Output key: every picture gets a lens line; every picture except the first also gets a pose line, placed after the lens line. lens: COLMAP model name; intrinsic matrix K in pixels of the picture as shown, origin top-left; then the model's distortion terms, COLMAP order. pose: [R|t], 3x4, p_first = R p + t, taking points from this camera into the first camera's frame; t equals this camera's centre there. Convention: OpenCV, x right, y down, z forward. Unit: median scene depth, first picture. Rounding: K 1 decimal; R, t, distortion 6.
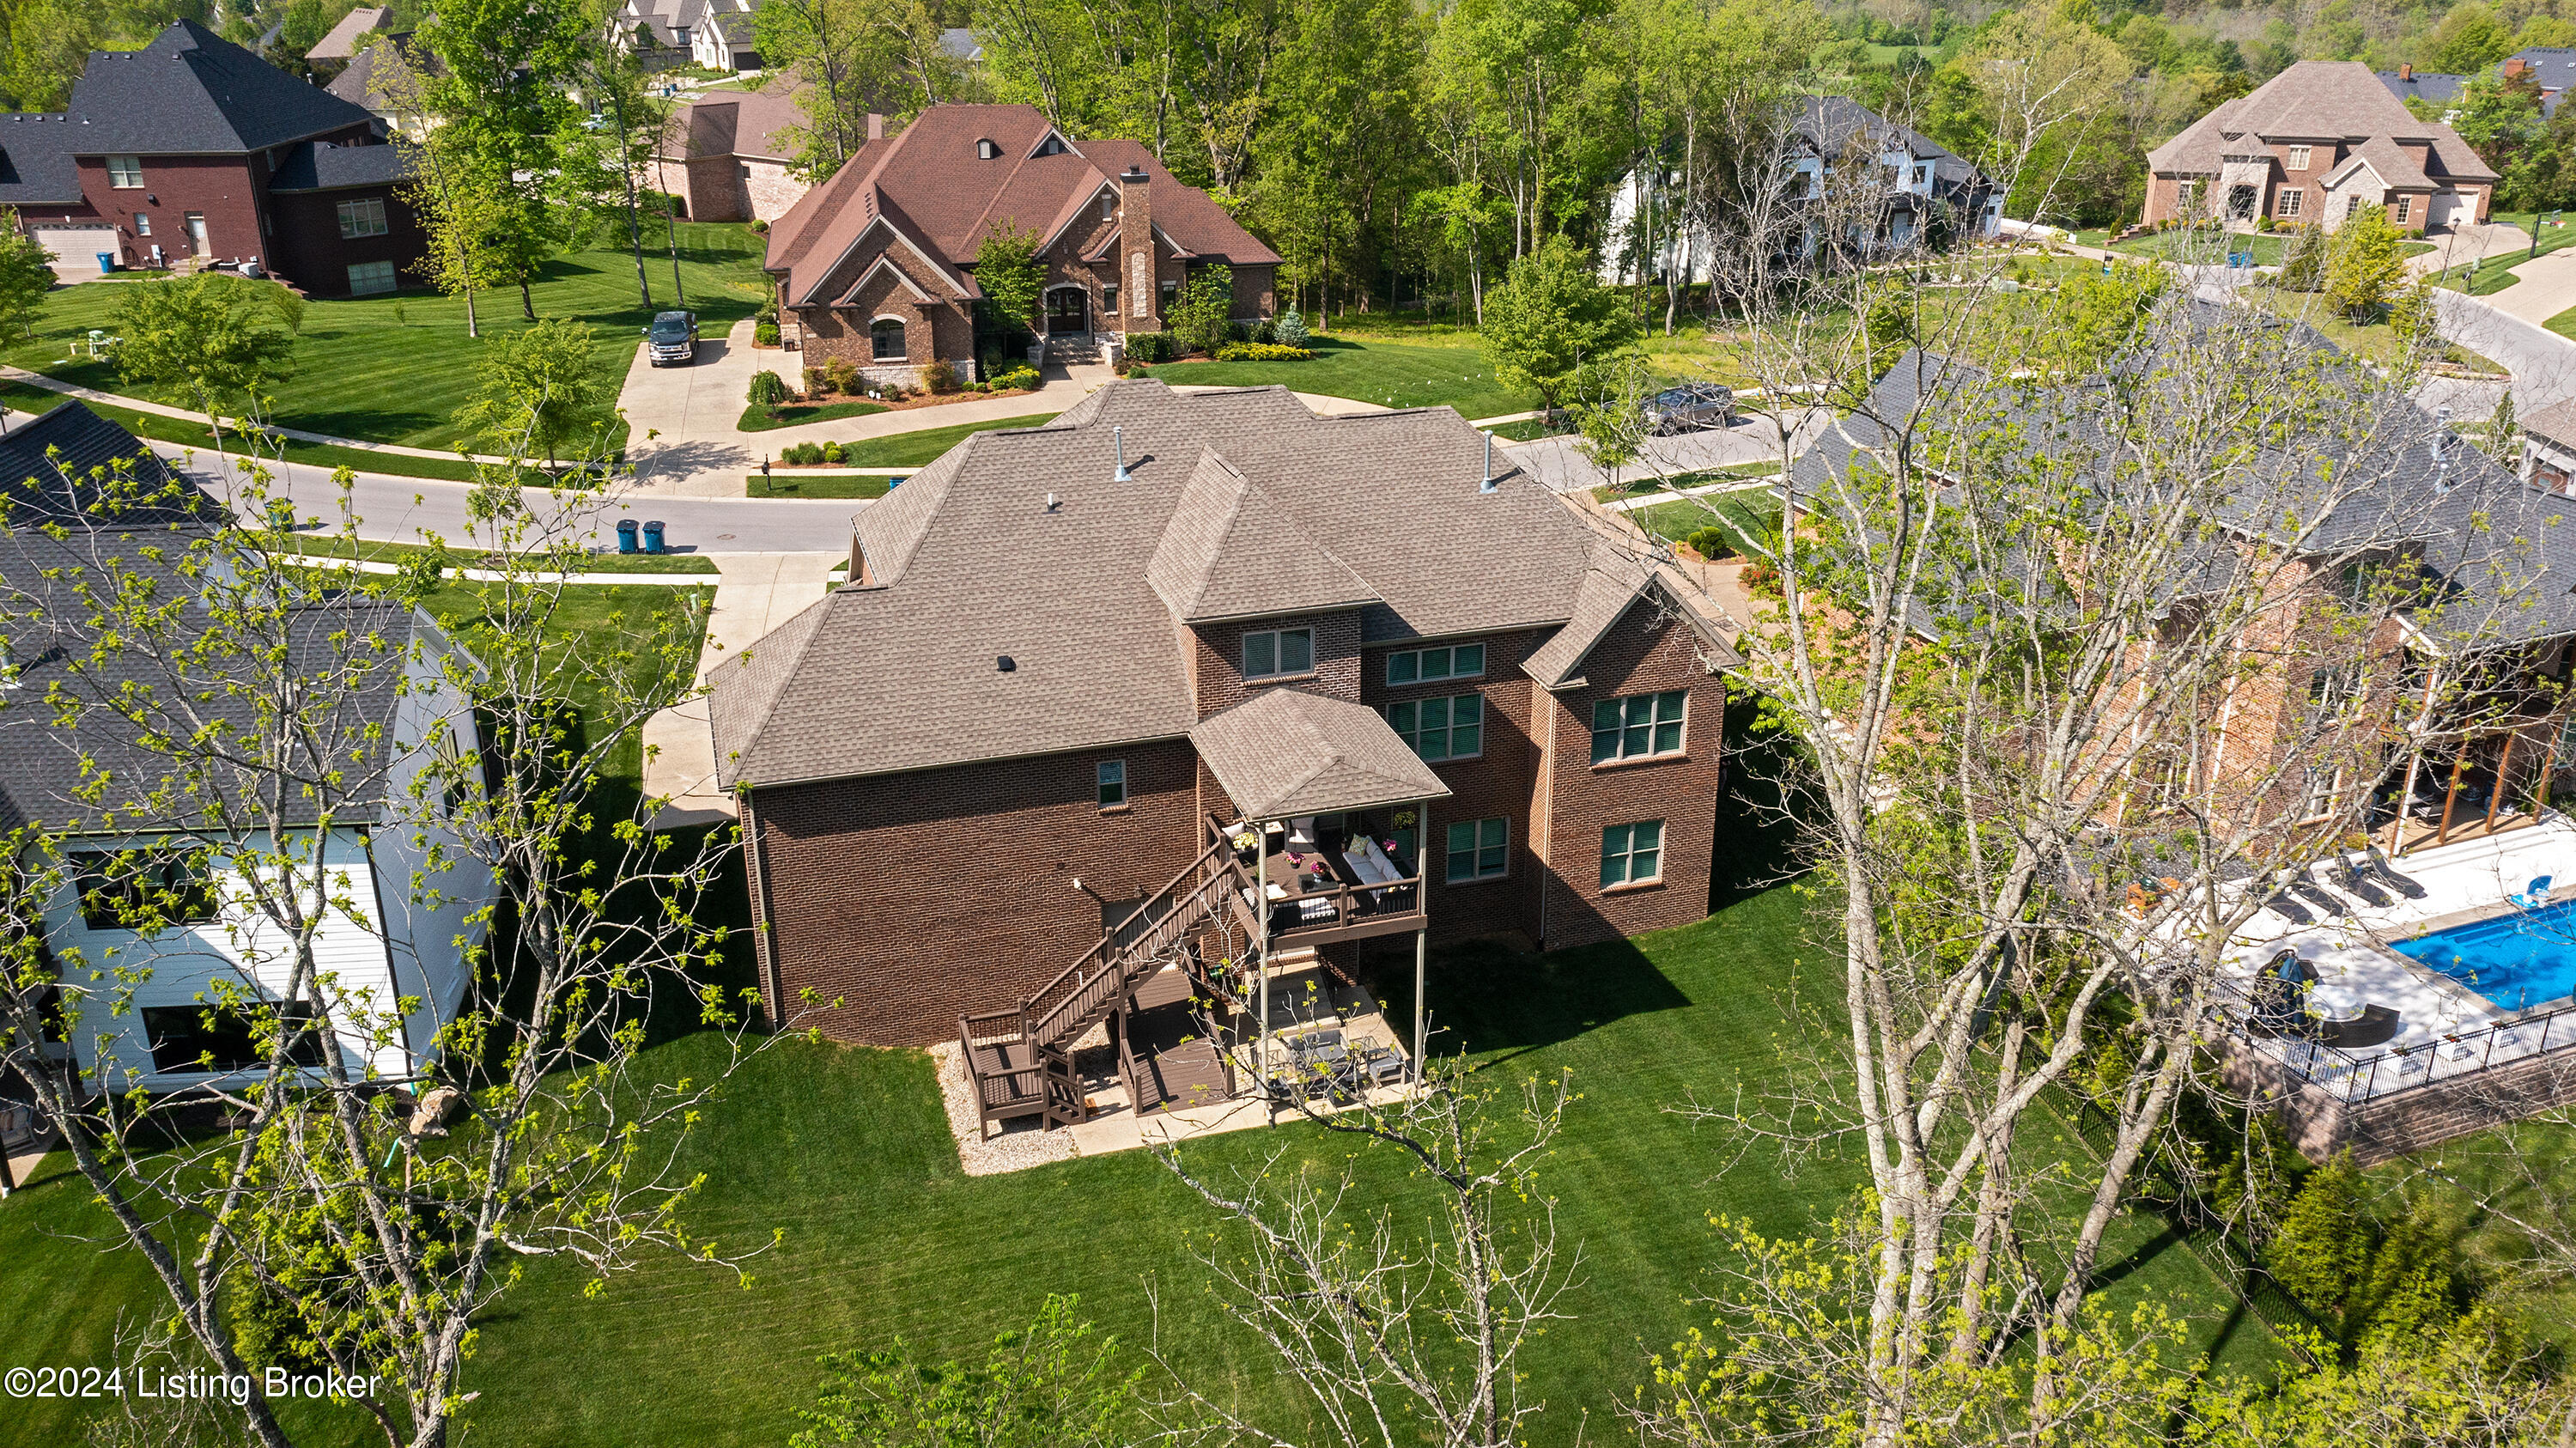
lens RADIAL K [[1964.2, 0, 1288.0], [0, 1964.2, 724.0], [0, 0, 1]] dist [0.001741, 0.004242]
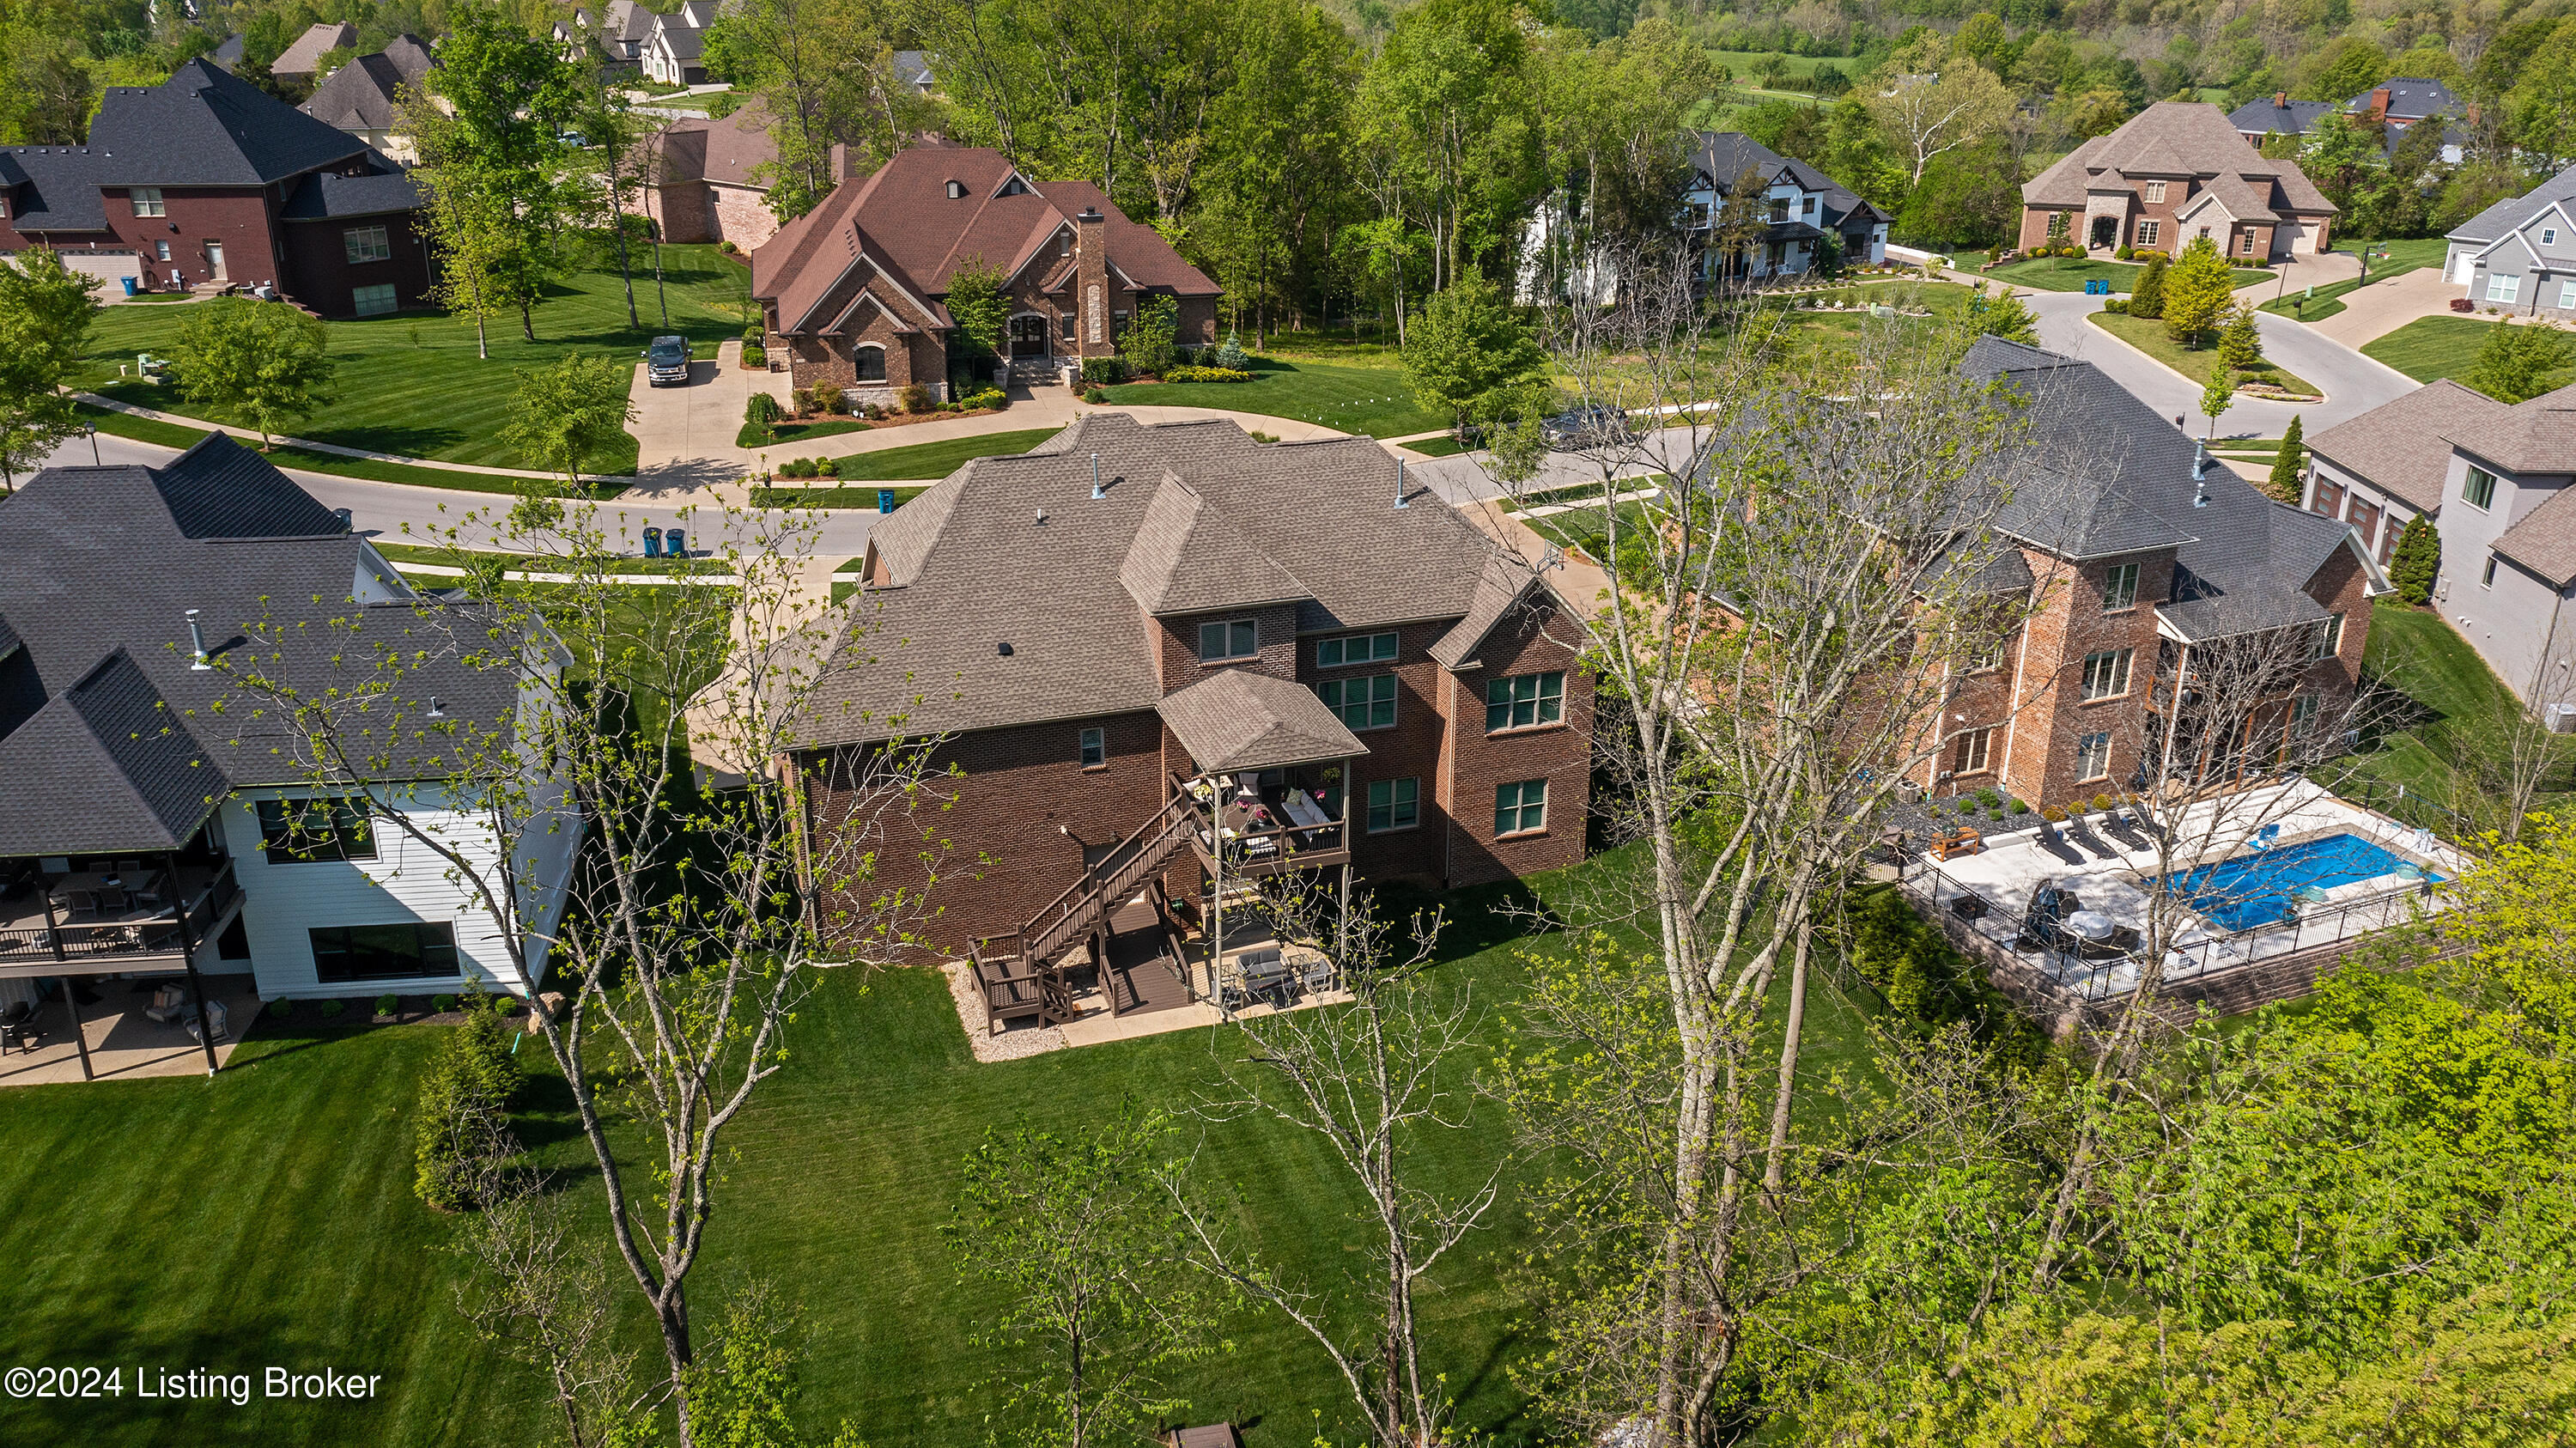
lens RADIAL K [[1964.2, 0, 1288.0], [0, 1964.2, 724.0], [0, 0, 1]] dist [0.001741, 0.004242]
pose [[0.999429, -0.002879, 0.033661, -0.005138], [0.002882, 0.999996, -0.000025, 0.009069], [-0.033660, 0.000122, 0.999433, -0.124882]]
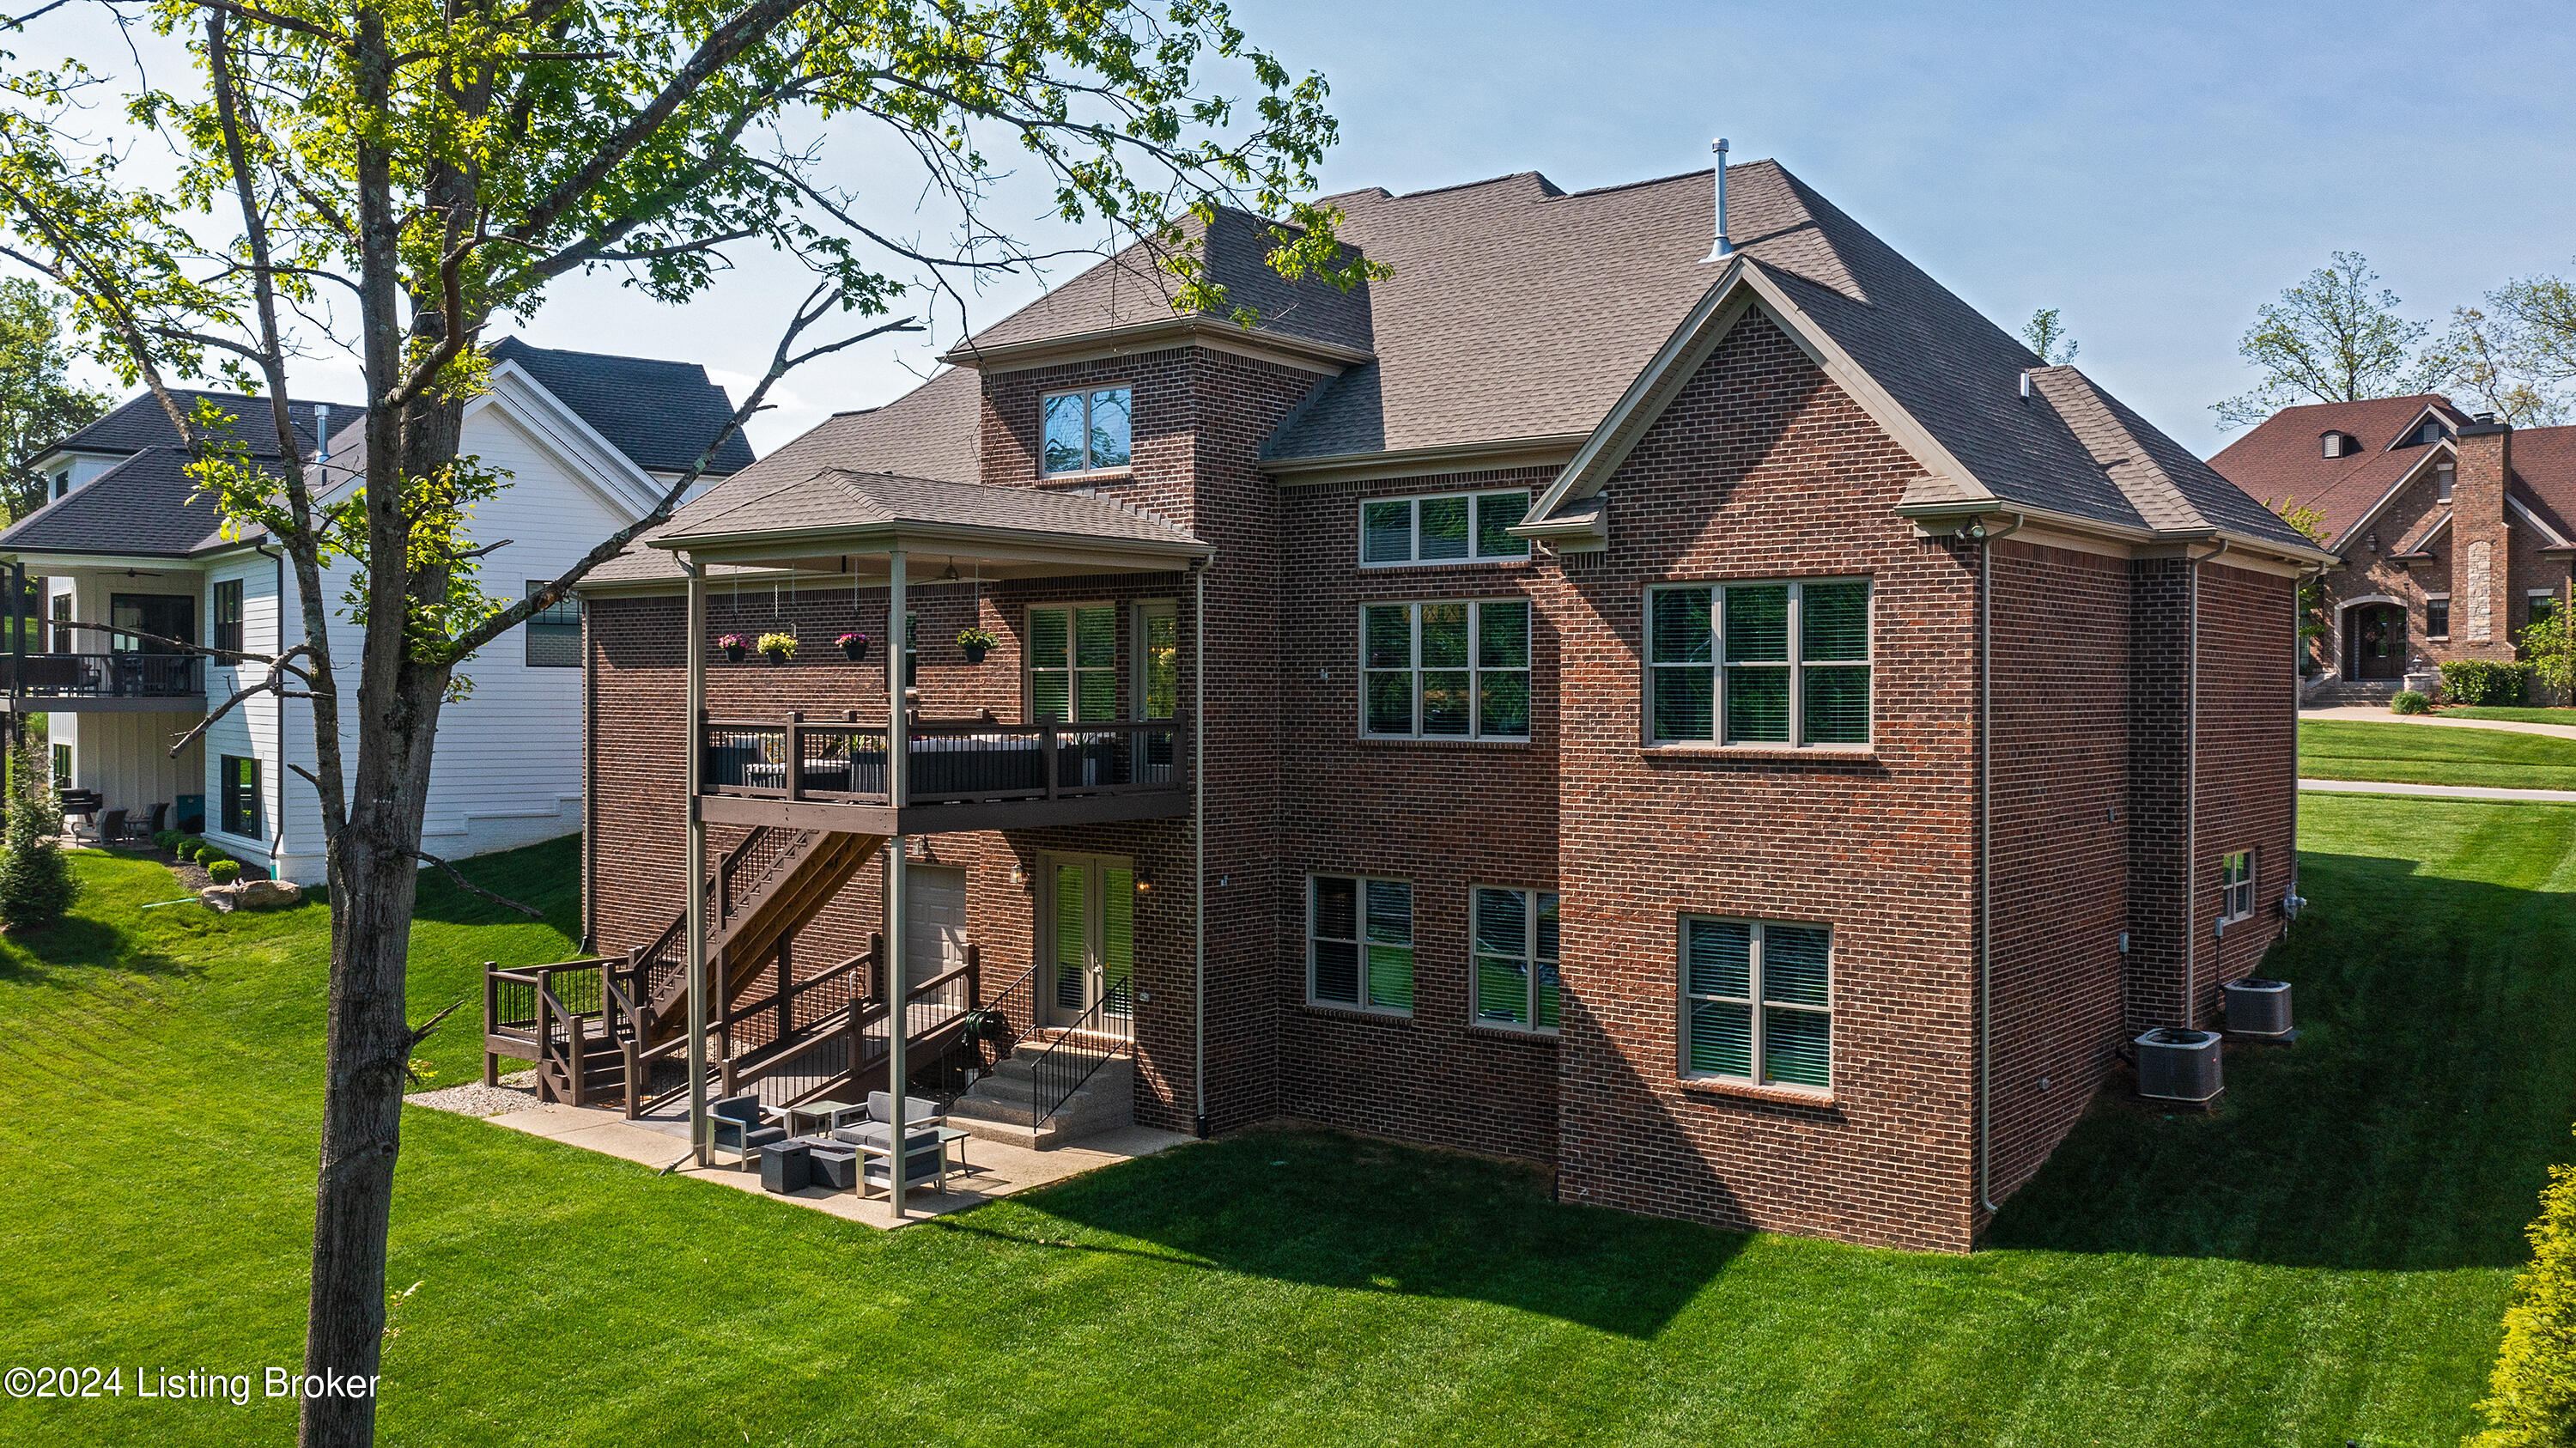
lens RADIAL K [[1964.2, 0, 1288.0], [0, 1964.2, 724.0], [0, 0, 1]] dist [0.001741, 0.004242]
pose [[0.535645, 0.014641, -0.844316, 0.291342], [-0.325991, 0.925928, -0.190757, 0.076098], [0.778983, 0.377417, 0.500742, 0.435776]]
